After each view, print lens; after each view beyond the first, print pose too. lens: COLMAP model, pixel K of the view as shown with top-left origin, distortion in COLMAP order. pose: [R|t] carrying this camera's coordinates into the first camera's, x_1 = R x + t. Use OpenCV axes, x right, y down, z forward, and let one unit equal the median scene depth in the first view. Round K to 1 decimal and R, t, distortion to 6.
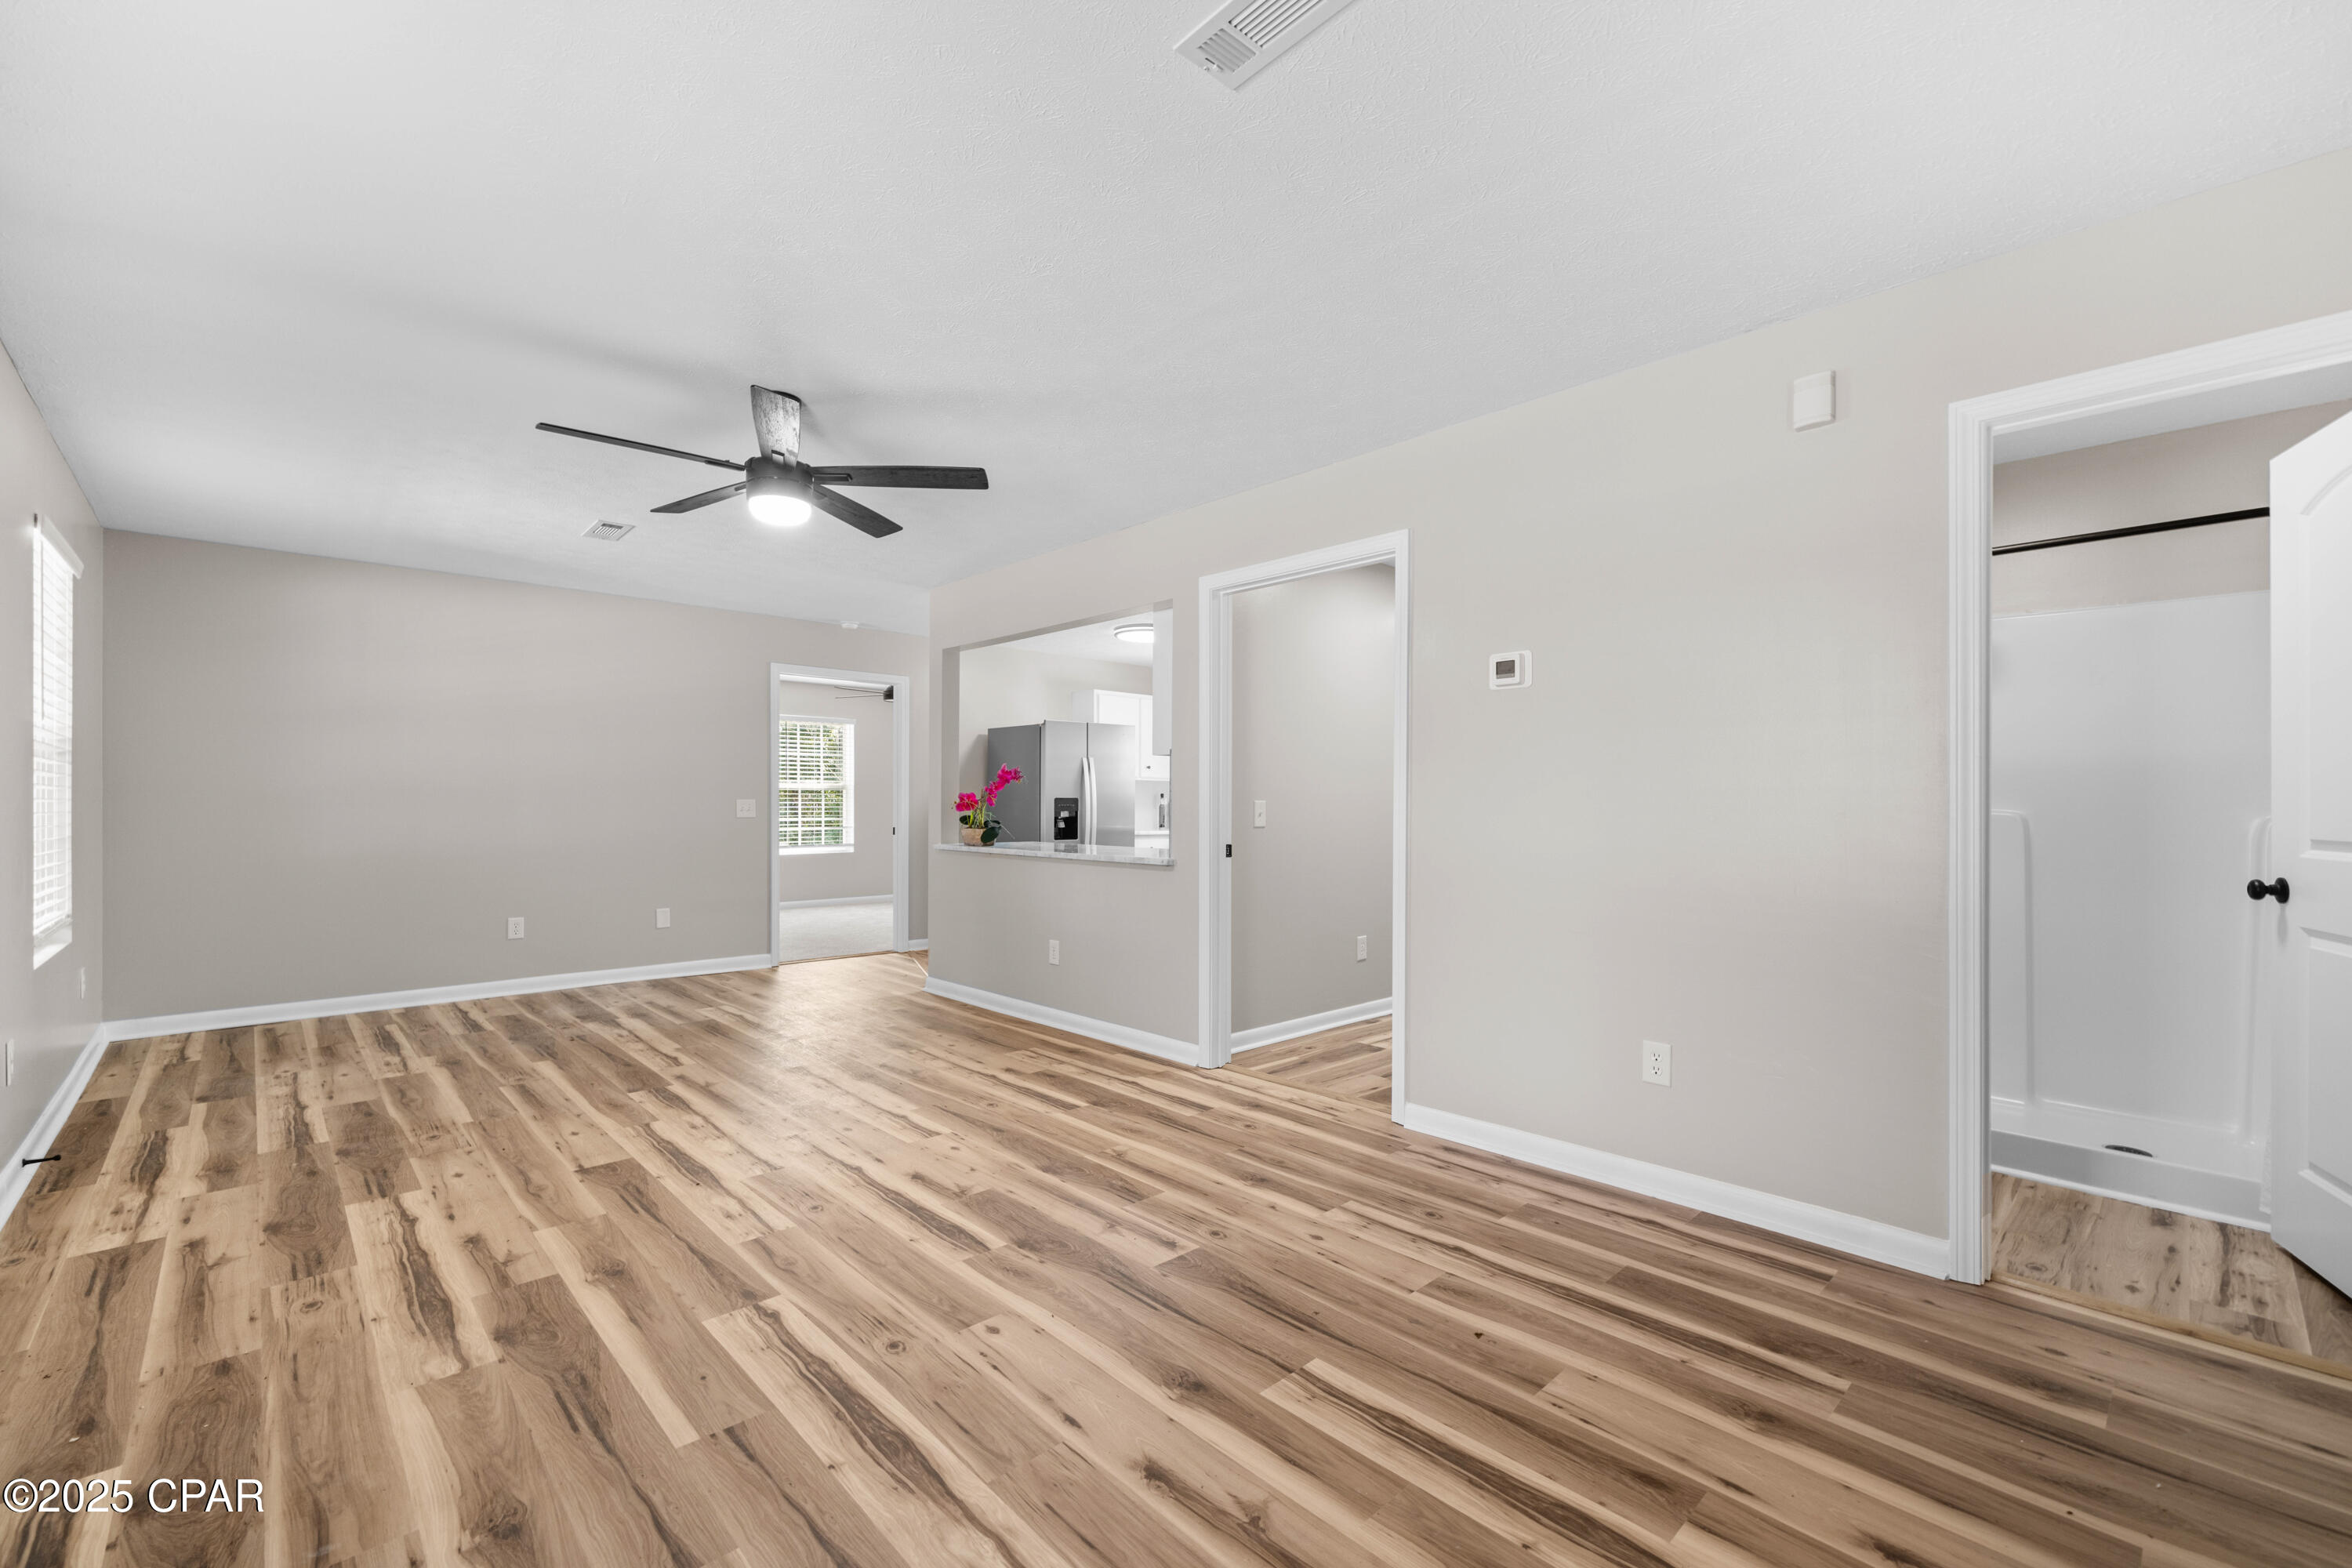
lens RADIAL K [[985.8, 0, 1164.2], [0, 985.8, 801.4], [0, 0, 1]] dist [0.000566, 0.000001]
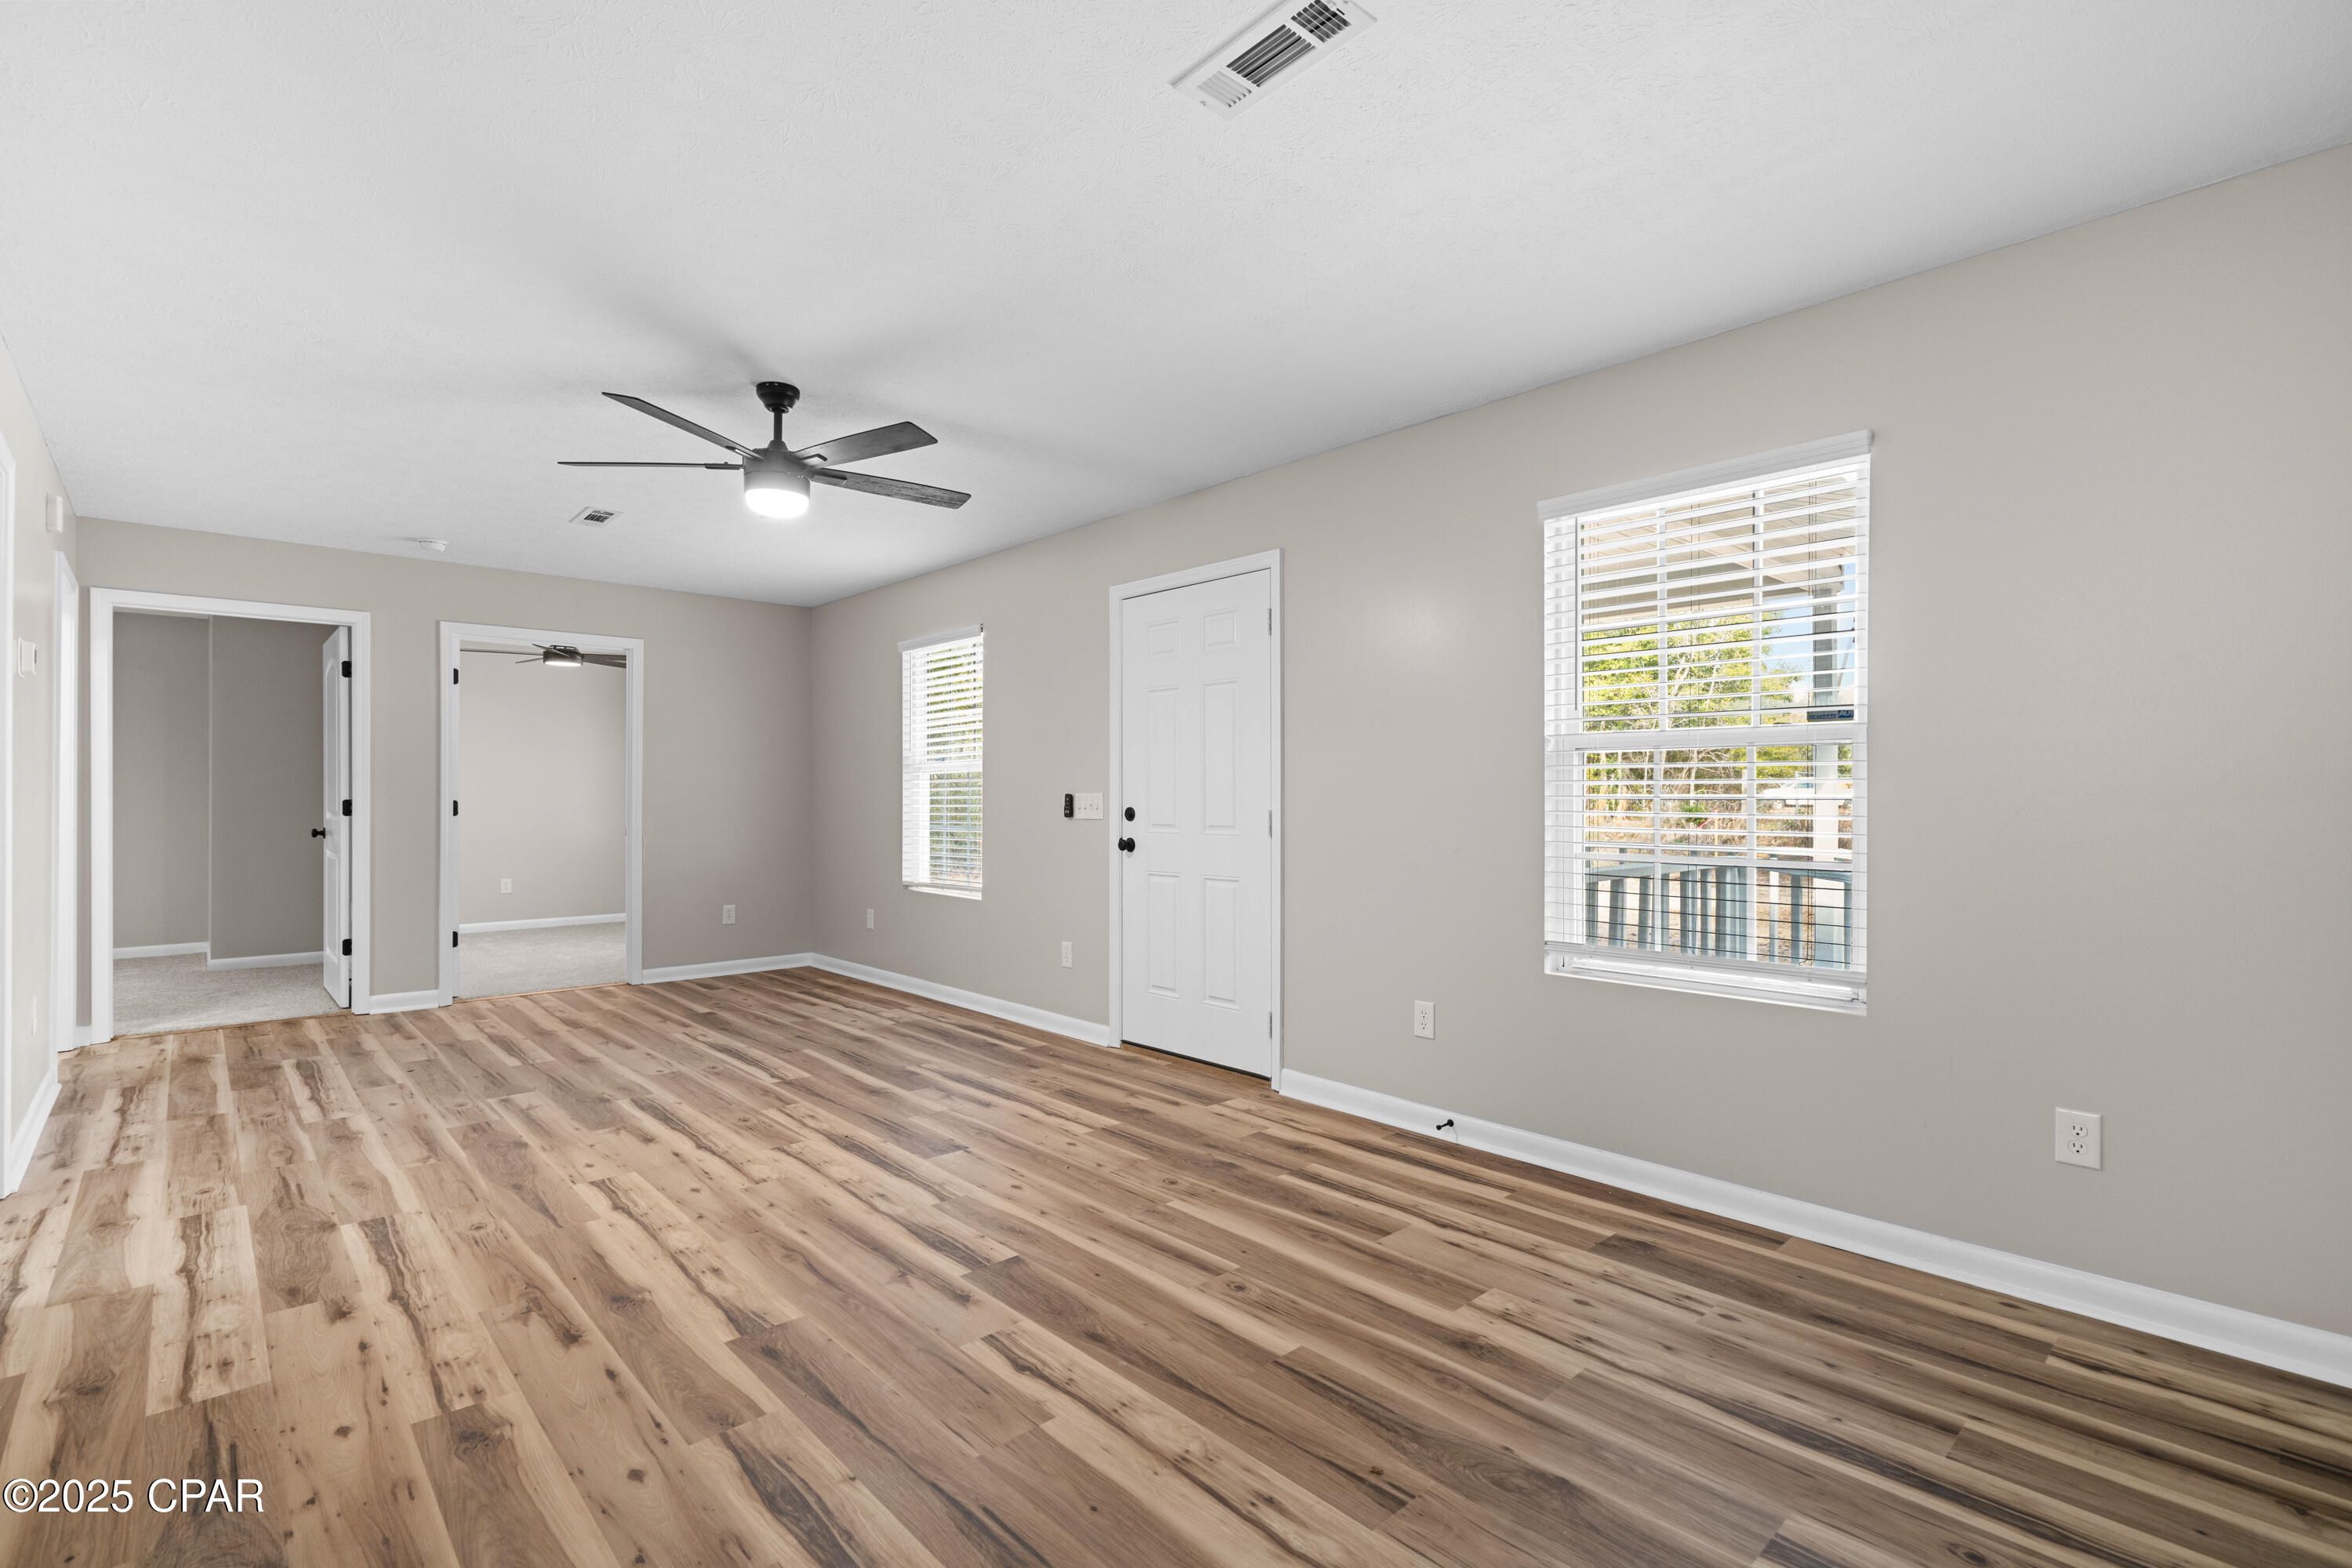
lens RADIAL K [[1060.7, 0, 1164.5], [0, 1060.7, 812.4], [0, 0, 1]] dist [0.000295, 0.000483]
pose [[-0.999987, -0.003509, 0.003764, -0.827950], [-0.003462, 0.999917, 0.012448, 0.000833], [-0.003808, 0.012435, -0.999915, 2.176230]]
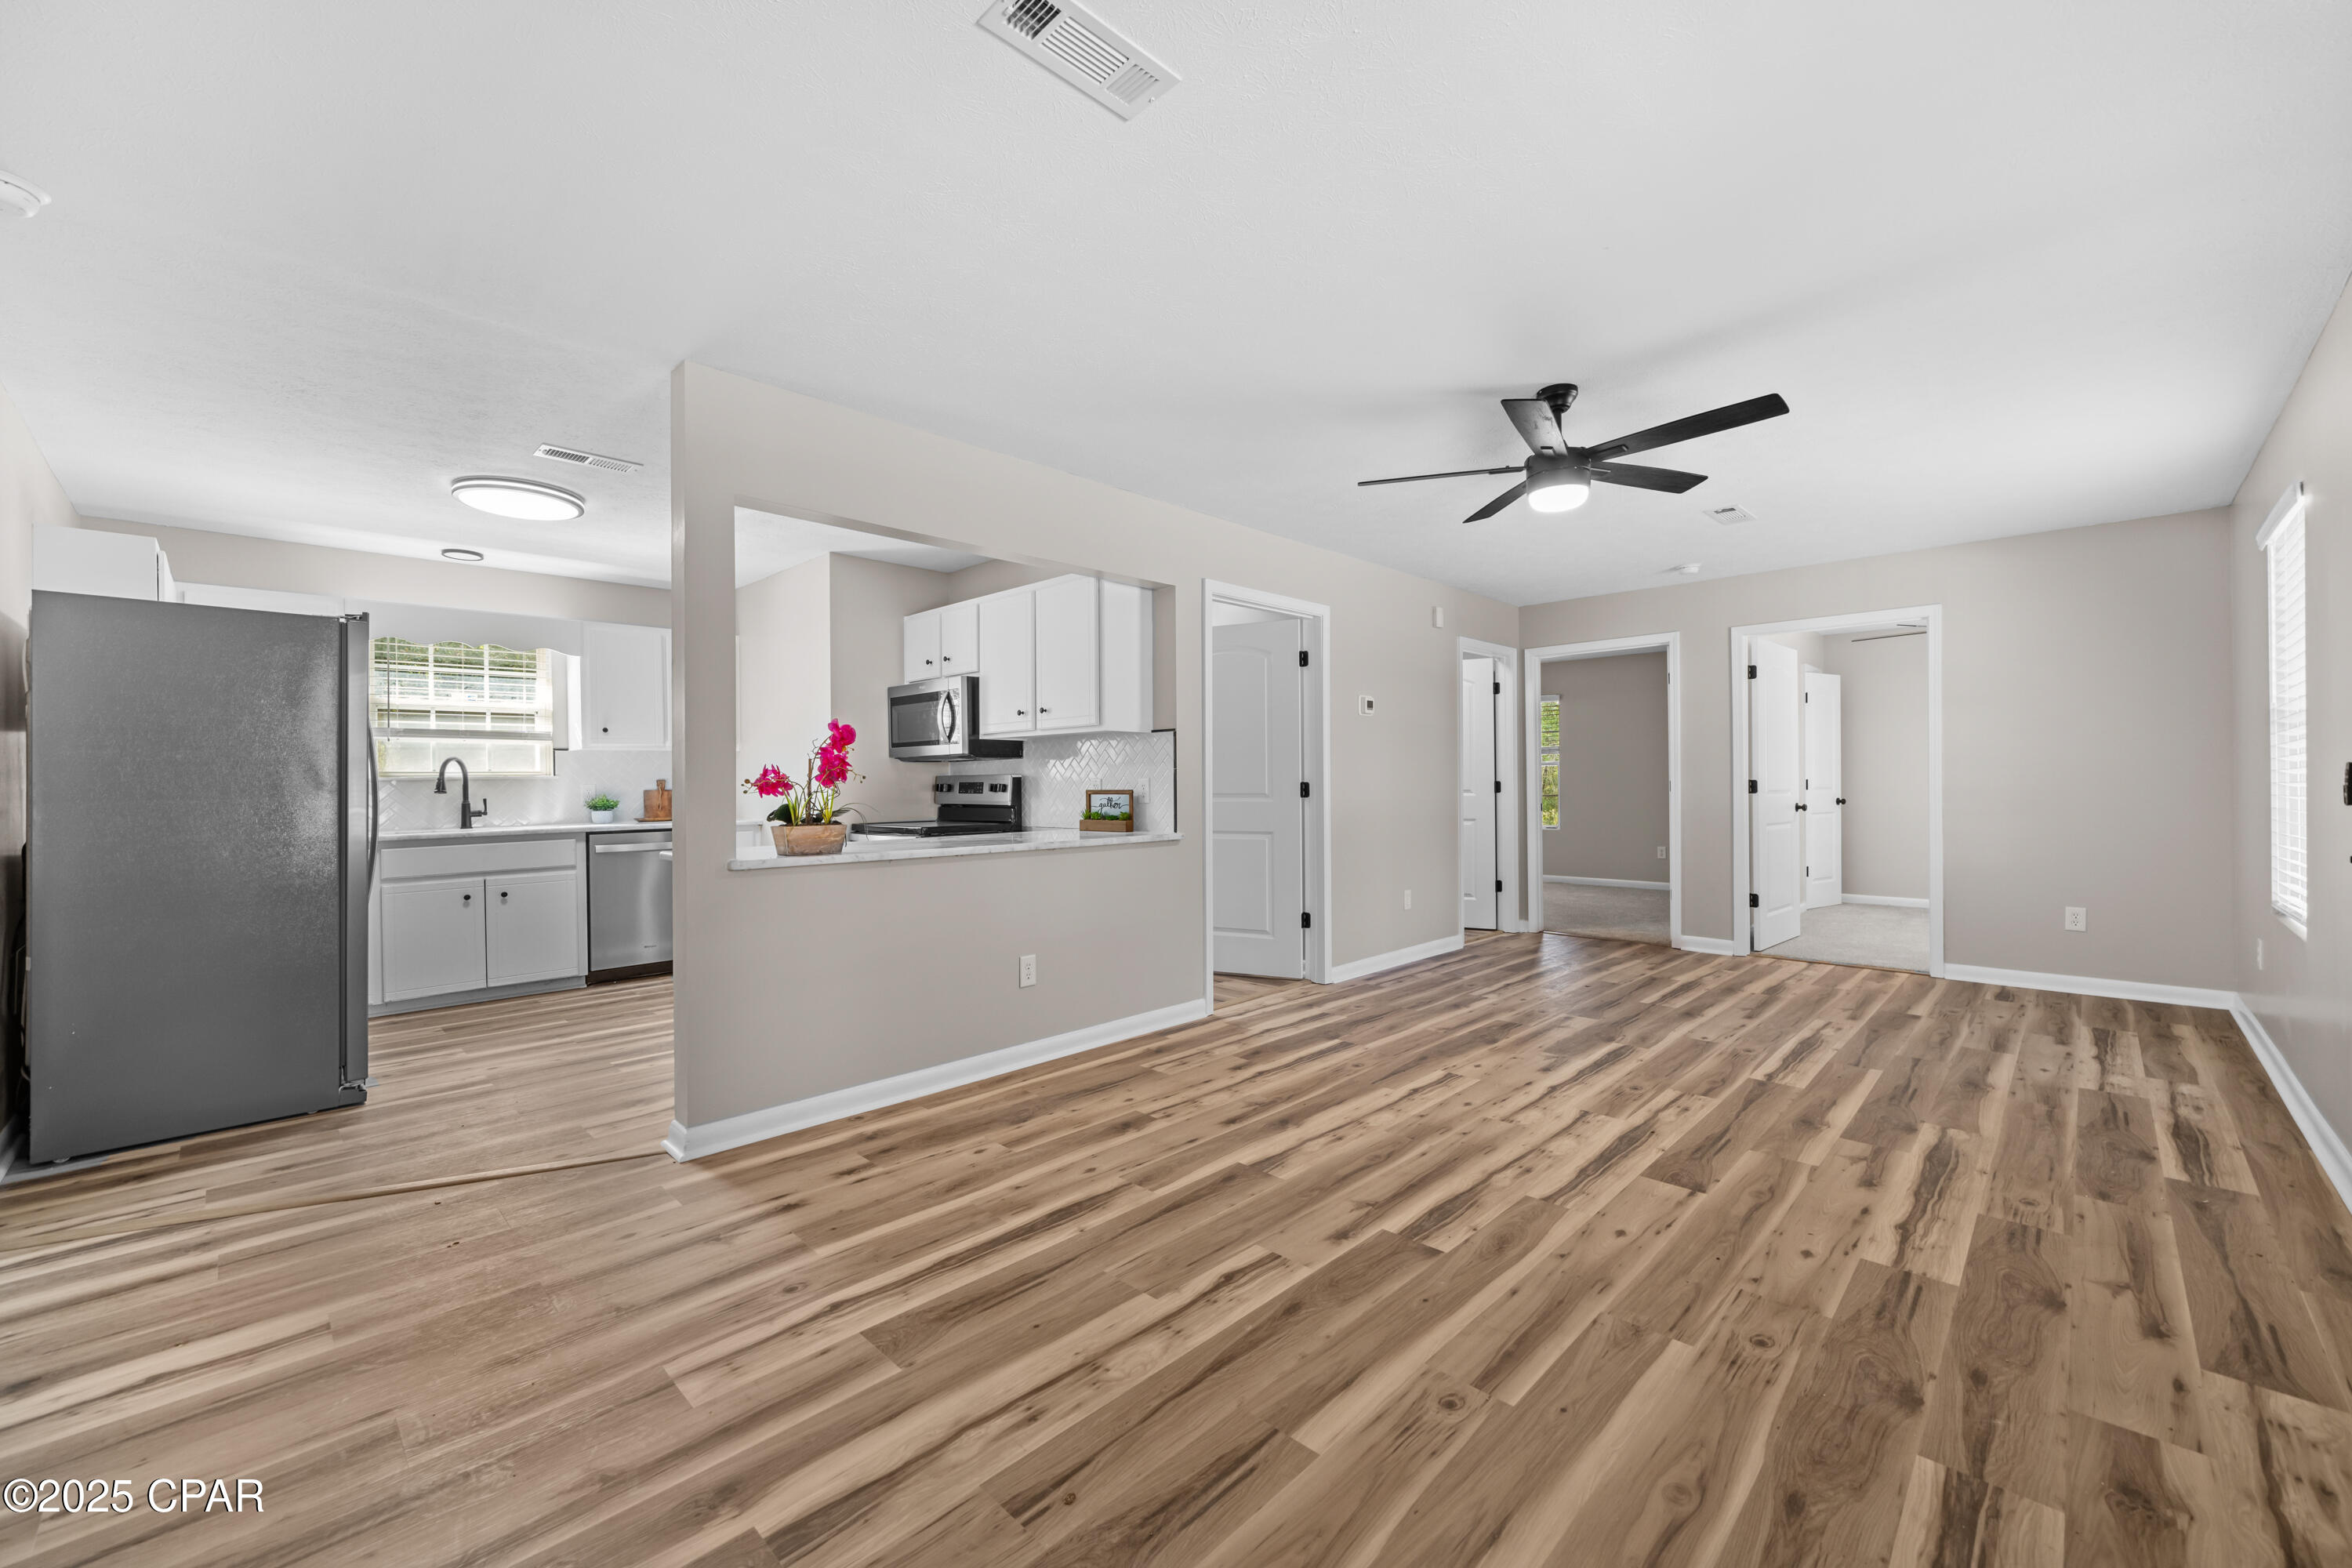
lens RADIAL K [[932.8, 0, 1165.8], [0, 932.8, 781.0], [0, 0, 1]] dist [-0.000669, 0.000036]
pose [[-0.043828, 0.000446, 0.999039, -1.438961], [0.004916, 0.999988, -0.000231, 0.004964], [-0.999027, 0.004901, -0.043829, 1.547665]]
